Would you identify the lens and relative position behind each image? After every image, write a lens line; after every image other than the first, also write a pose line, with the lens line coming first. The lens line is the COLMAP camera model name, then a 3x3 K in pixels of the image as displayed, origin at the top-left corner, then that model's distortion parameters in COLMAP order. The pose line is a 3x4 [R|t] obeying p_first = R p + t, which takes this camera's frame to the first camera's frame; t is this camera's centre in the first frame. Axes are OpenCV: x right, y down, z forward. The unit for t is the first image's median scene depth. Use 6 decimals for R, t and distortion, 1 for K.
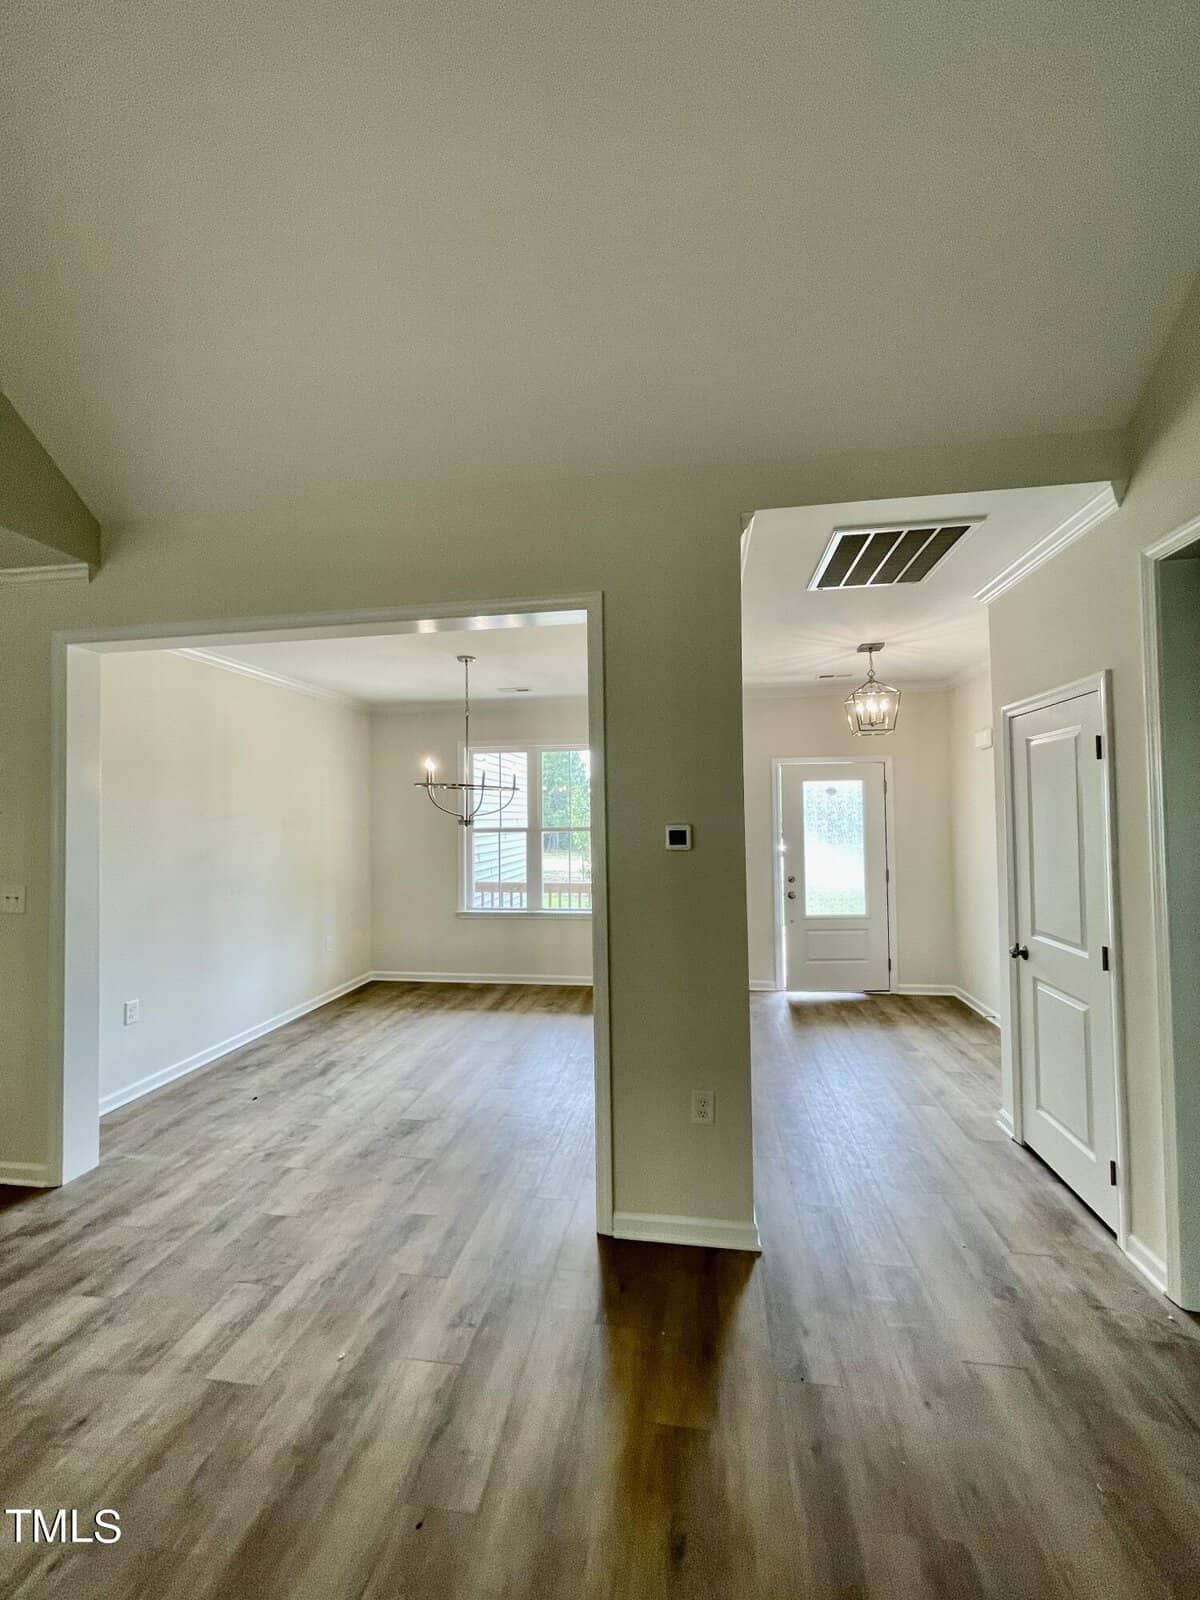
lens RADIAL K [[650.2, 0, 597.2], [0, 650.2, 795.8], [0, 0, 1]] dist [-0.000721, -0.000406]
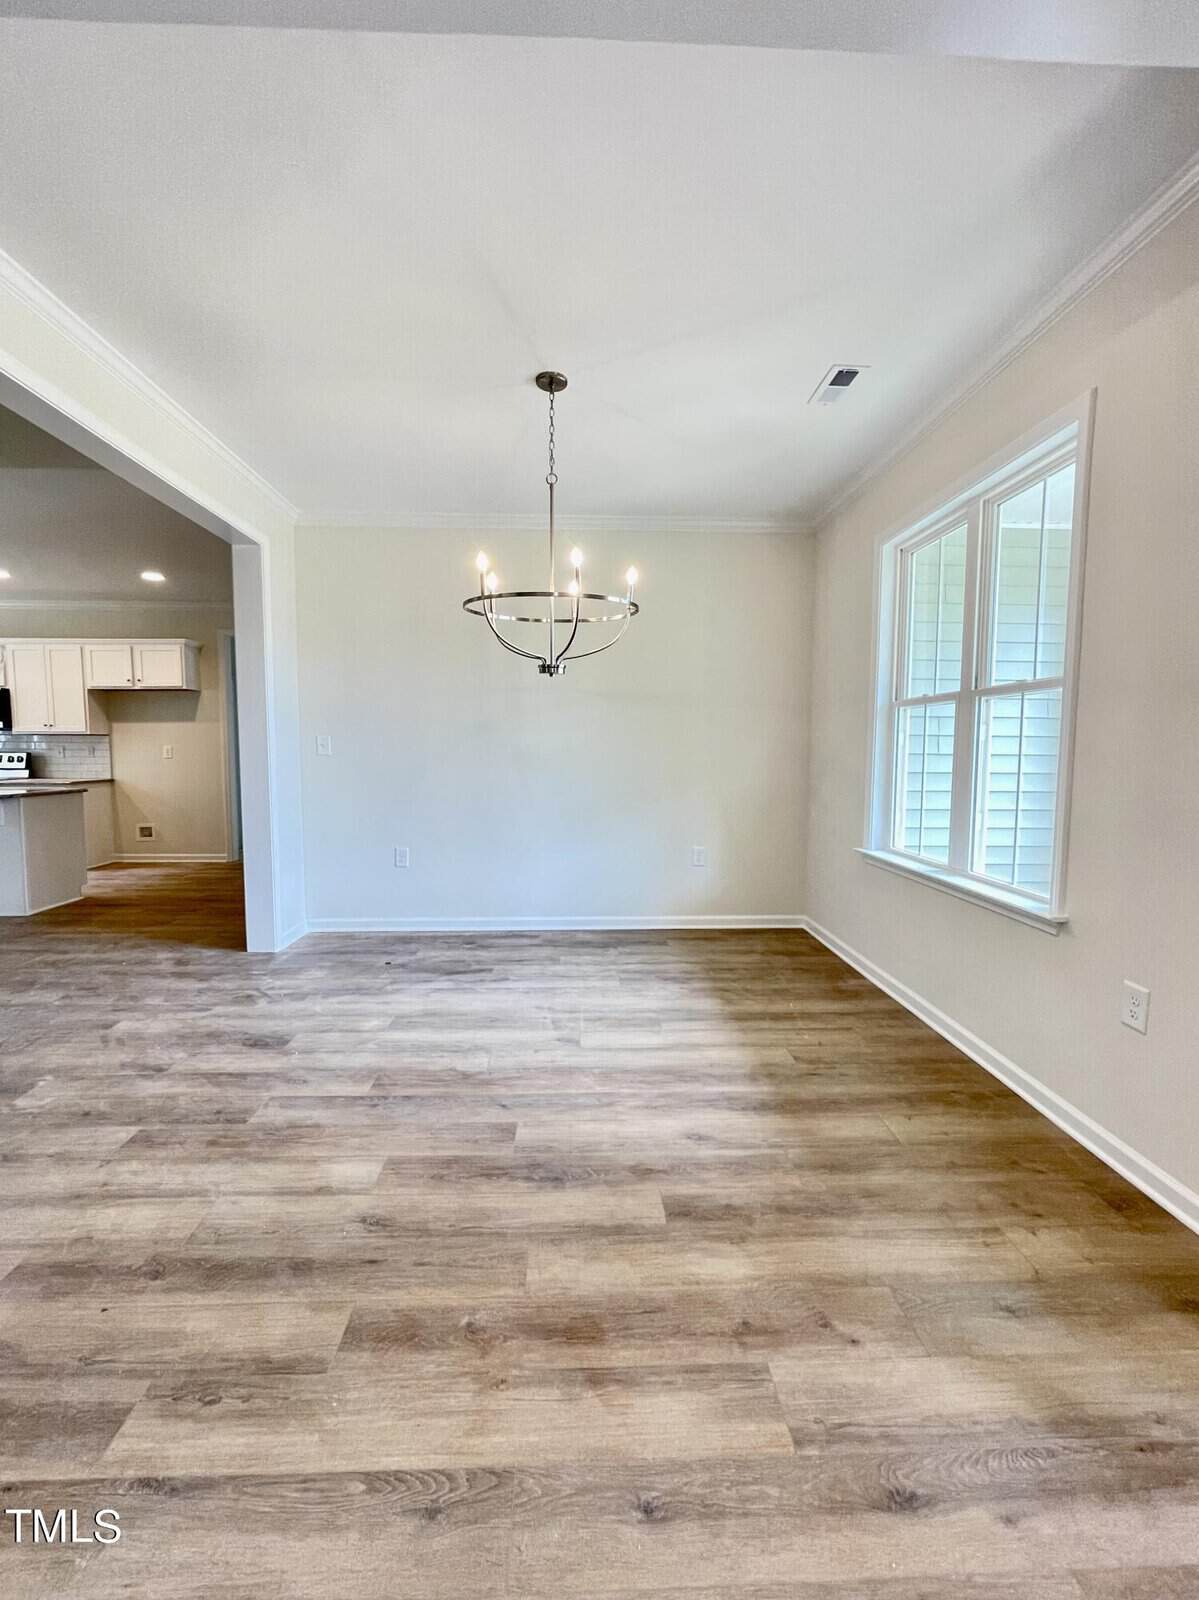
lens RADIAL K [[669.9, 0, 599.5], [0, 669.9, 800.0], [0, 0, 1]] dist [-0.002579, -0.000394]
pose [[0.191745, 0.086834, -0.977596, 0.408024], [0.025095, 0.995319, 0.093330, 0.102183], [0.981124, -0.042428, 0.188669, 0.895026]]
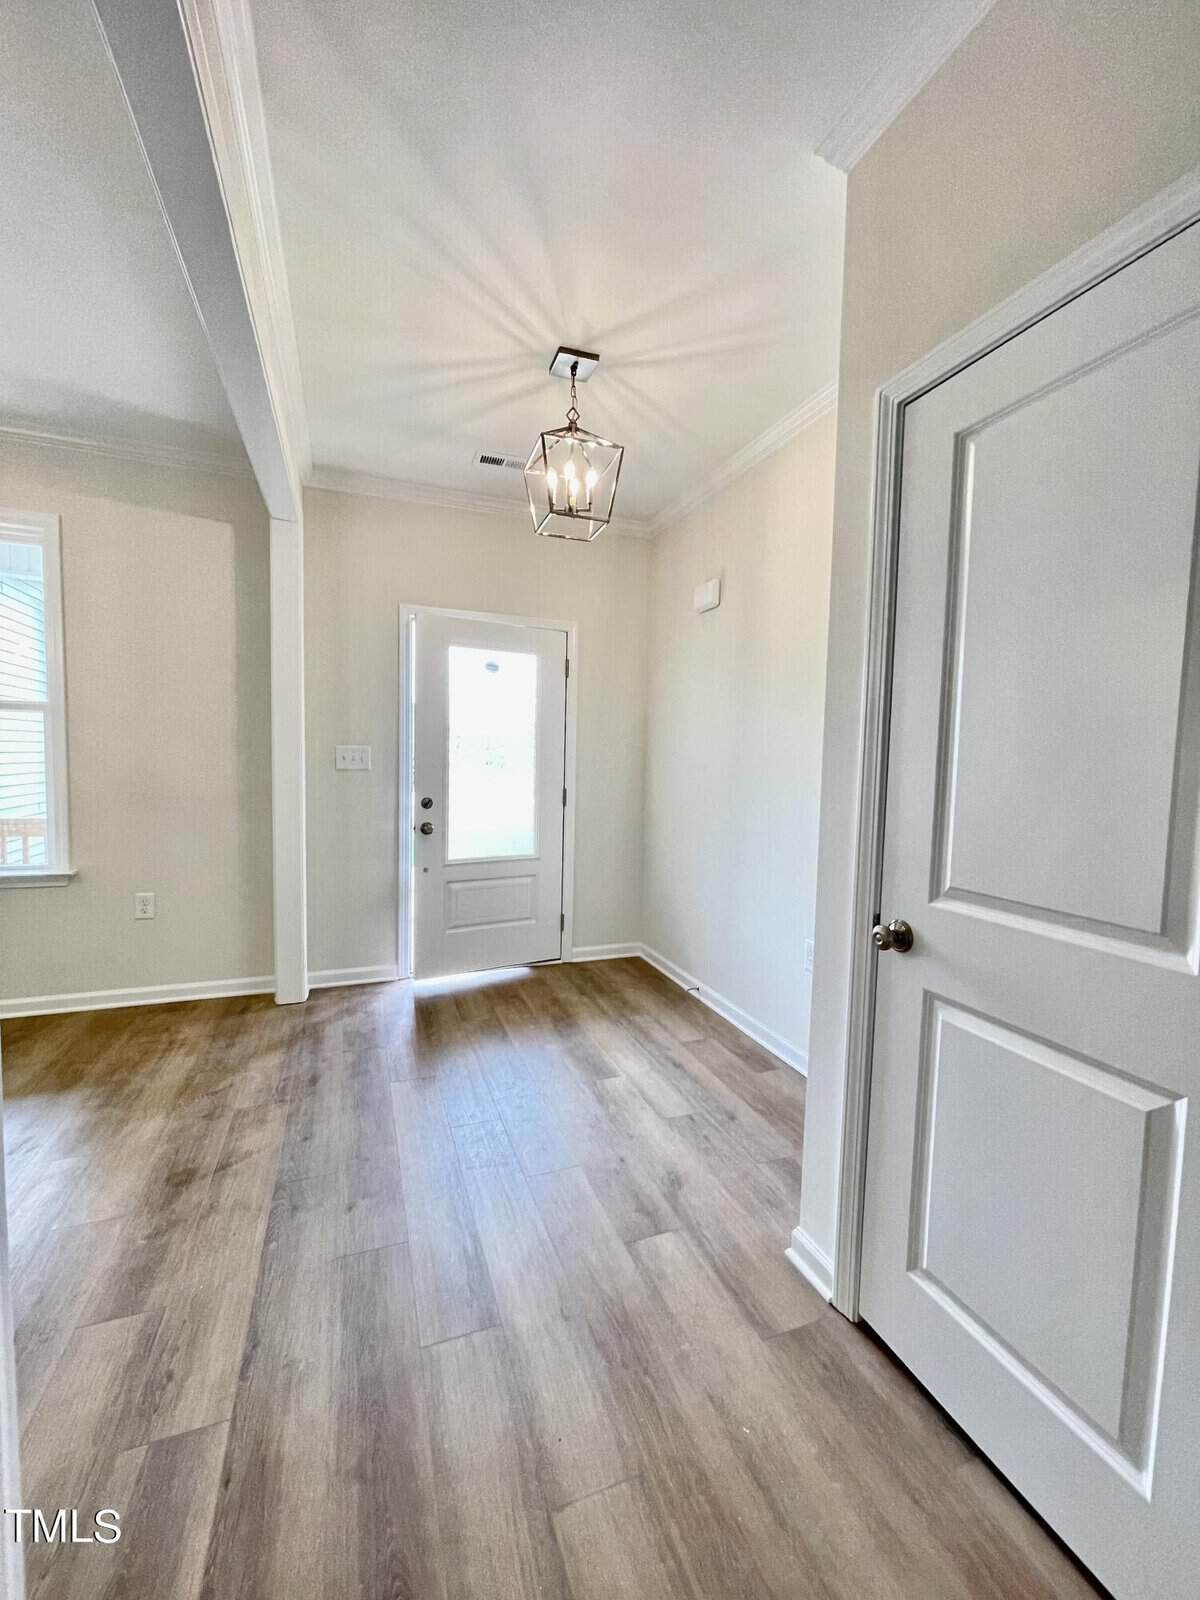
lens RADIAL K [[650.2, 0, 597.2], [0, 650.2, 795.8], [0, 0, 1]] dist [-0.000721, -0.000406]
pose [[0.868847, 0.000571, 0.495080, 0.168390], [-0.048158, 0.995355, 0.083366, 0.078312], [-0.492733, -0.096274, 0.864838, 0.484578]]
